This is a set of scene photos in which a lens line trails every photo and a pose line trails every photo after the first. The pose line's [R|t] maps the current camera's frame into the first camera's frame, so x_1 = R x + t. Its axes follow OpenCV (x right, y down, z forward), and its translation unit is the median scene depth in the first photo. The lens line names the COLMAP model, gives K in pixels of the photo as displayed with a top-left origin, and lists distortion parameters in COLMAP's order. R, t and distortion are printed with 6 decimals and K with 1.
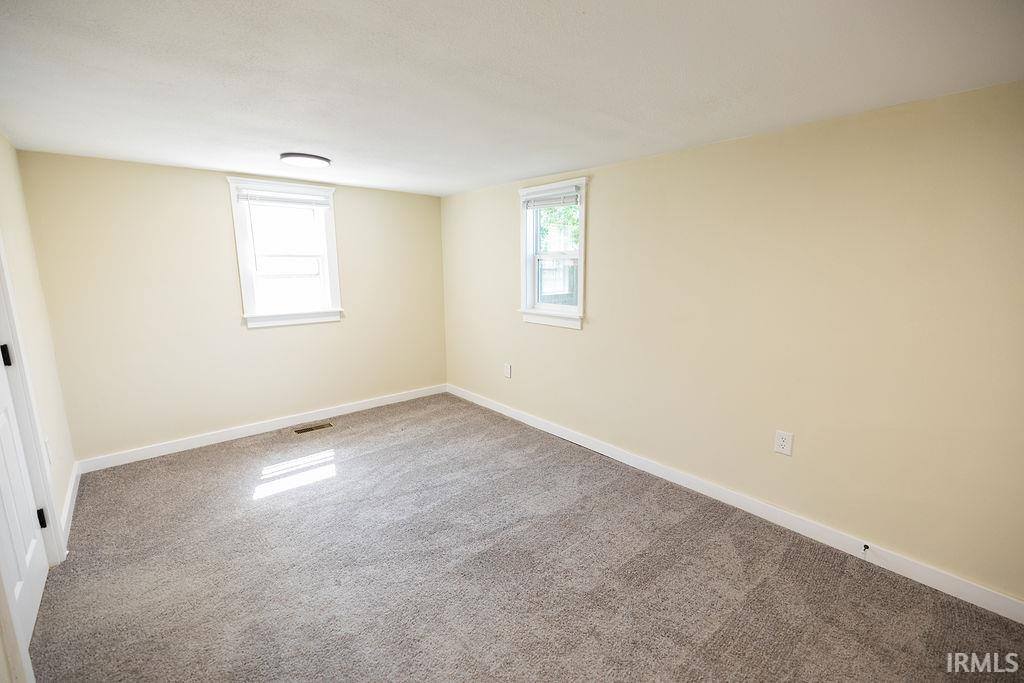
lens RADIAL K [[433.8, 0, 513.6], [0, 433.8, 340.5], [0, 0, 1]] dist [0.002186, 0.000155]
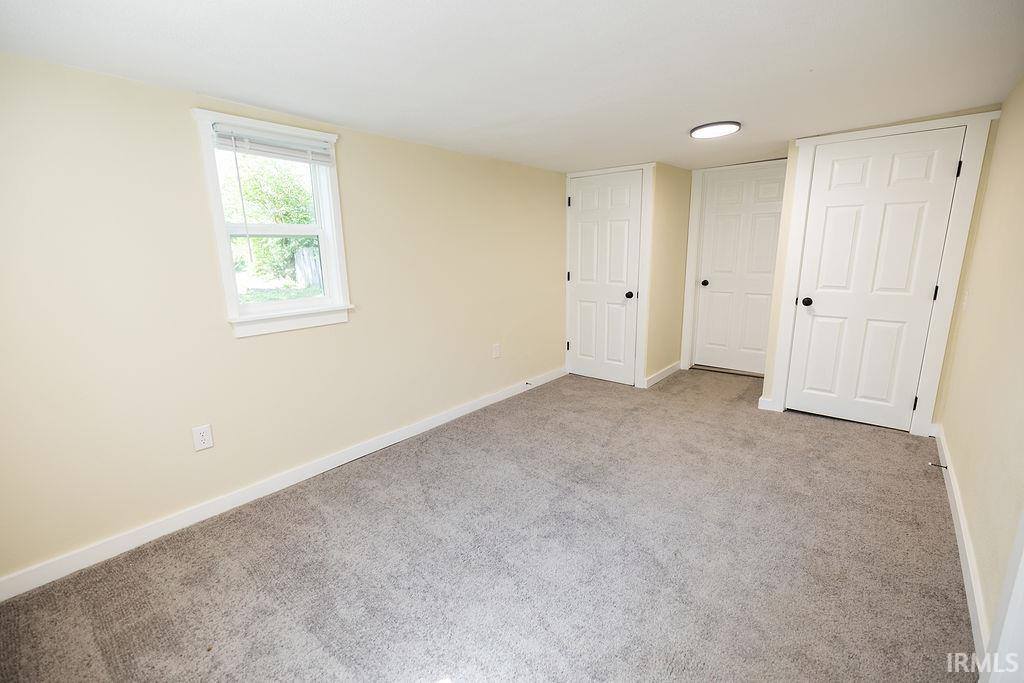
lens RADIAL K [[437.8, 0, 511.6], [0, 437.8, 337.9], [0, 0, 1]] dist [0.001169, 0.000144]
pose [[-0.143606, -0.199780, 0.969260, -0.665954], [0.180937, 0.957603, 0.224185, -0.119043], [-0.972954, 0.207569, -0.101369, 0.739945]]
